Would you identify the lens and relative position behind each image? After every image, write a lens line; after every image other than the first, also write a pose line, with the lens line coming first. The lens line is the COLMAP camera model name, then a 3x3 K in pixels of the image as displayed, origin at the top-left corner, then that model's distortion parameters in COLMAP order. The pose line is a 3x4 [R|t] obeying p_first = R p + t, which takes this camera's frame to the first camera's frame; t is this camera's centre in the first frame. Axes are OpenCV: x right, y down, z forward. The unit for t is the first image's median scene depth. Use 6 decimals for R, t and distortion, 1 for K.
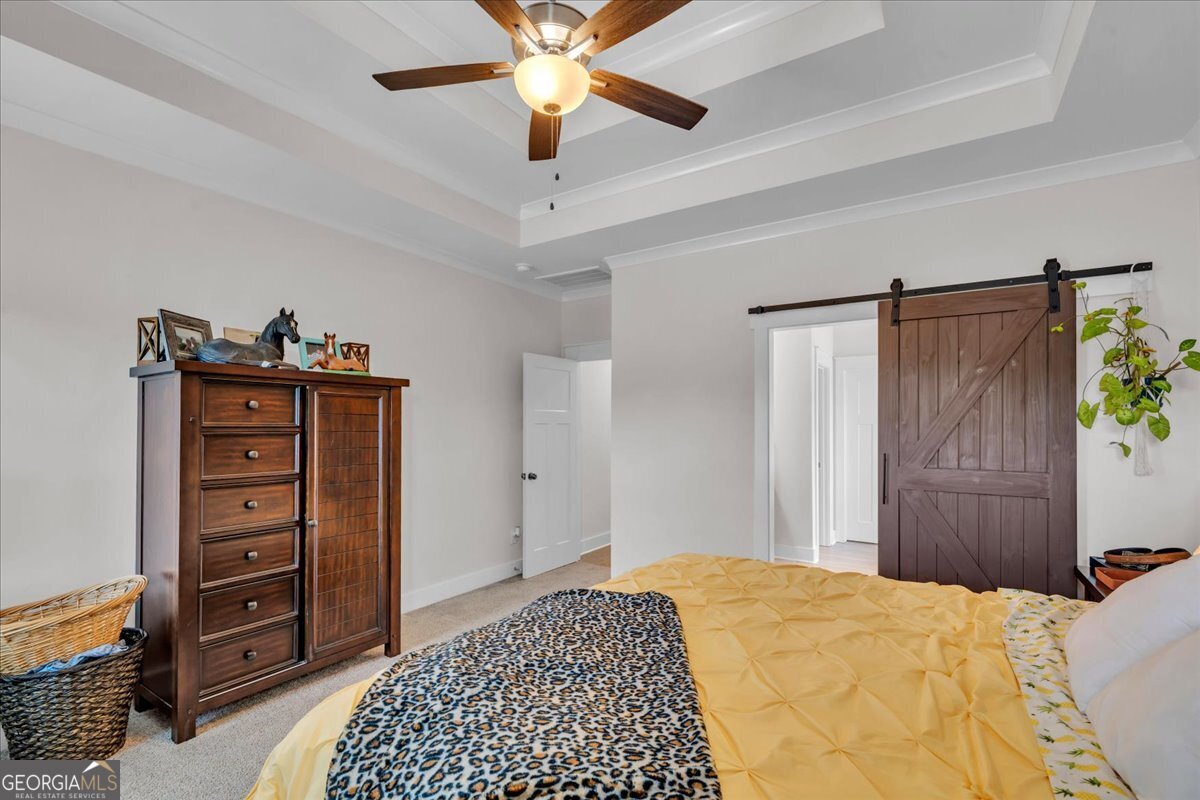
lens RADIAL K [[536.6, 0, 602.5], [0, 536.6, 421.2], [0, 0, 1]] dist [0.017270, -0.000026]
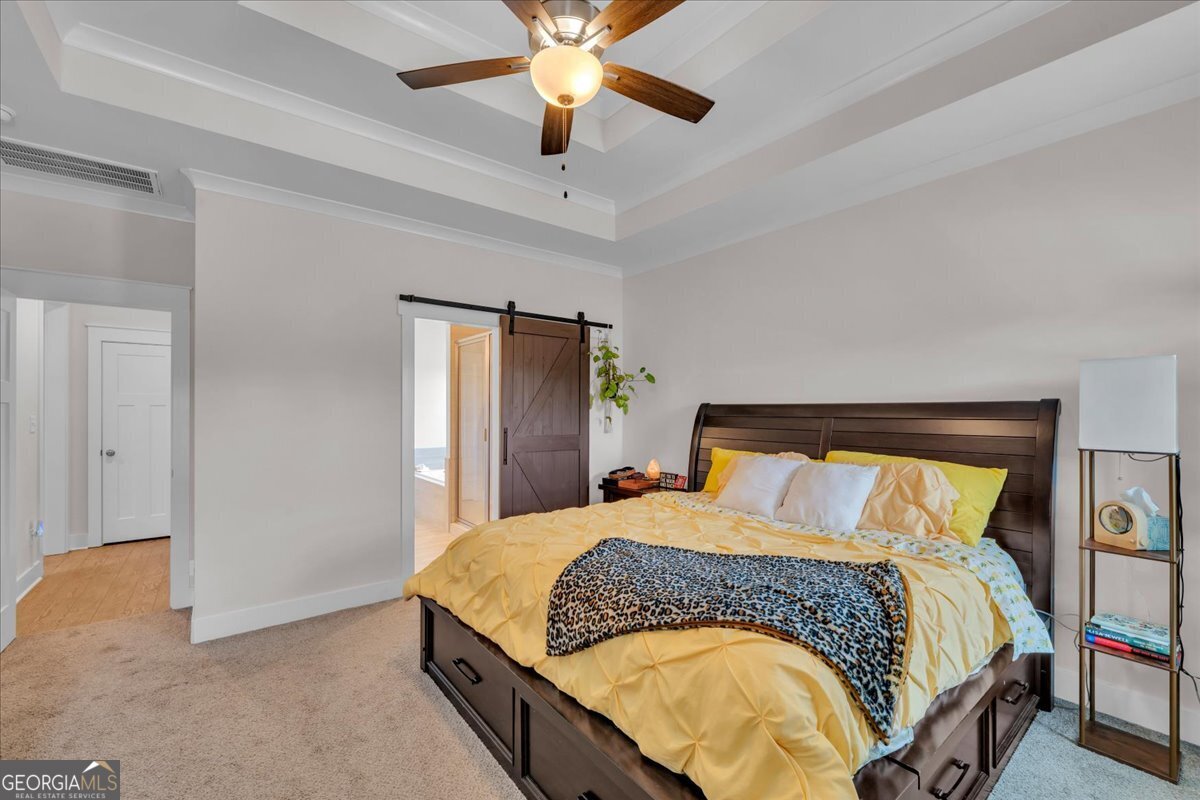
lens RADIAL K [[490.6, 0, 601.0], [0, 490.6, 409.8], [0, 0, 1]] dist [0.000431, 0.000127]
pose [[0.328148, -0.004888, 0.944614, -0.664545], [-0.005639, 0.999959, 0.007133, 0.005473], [-0.944610, -0.007667, 0.328107, 0.428669]]
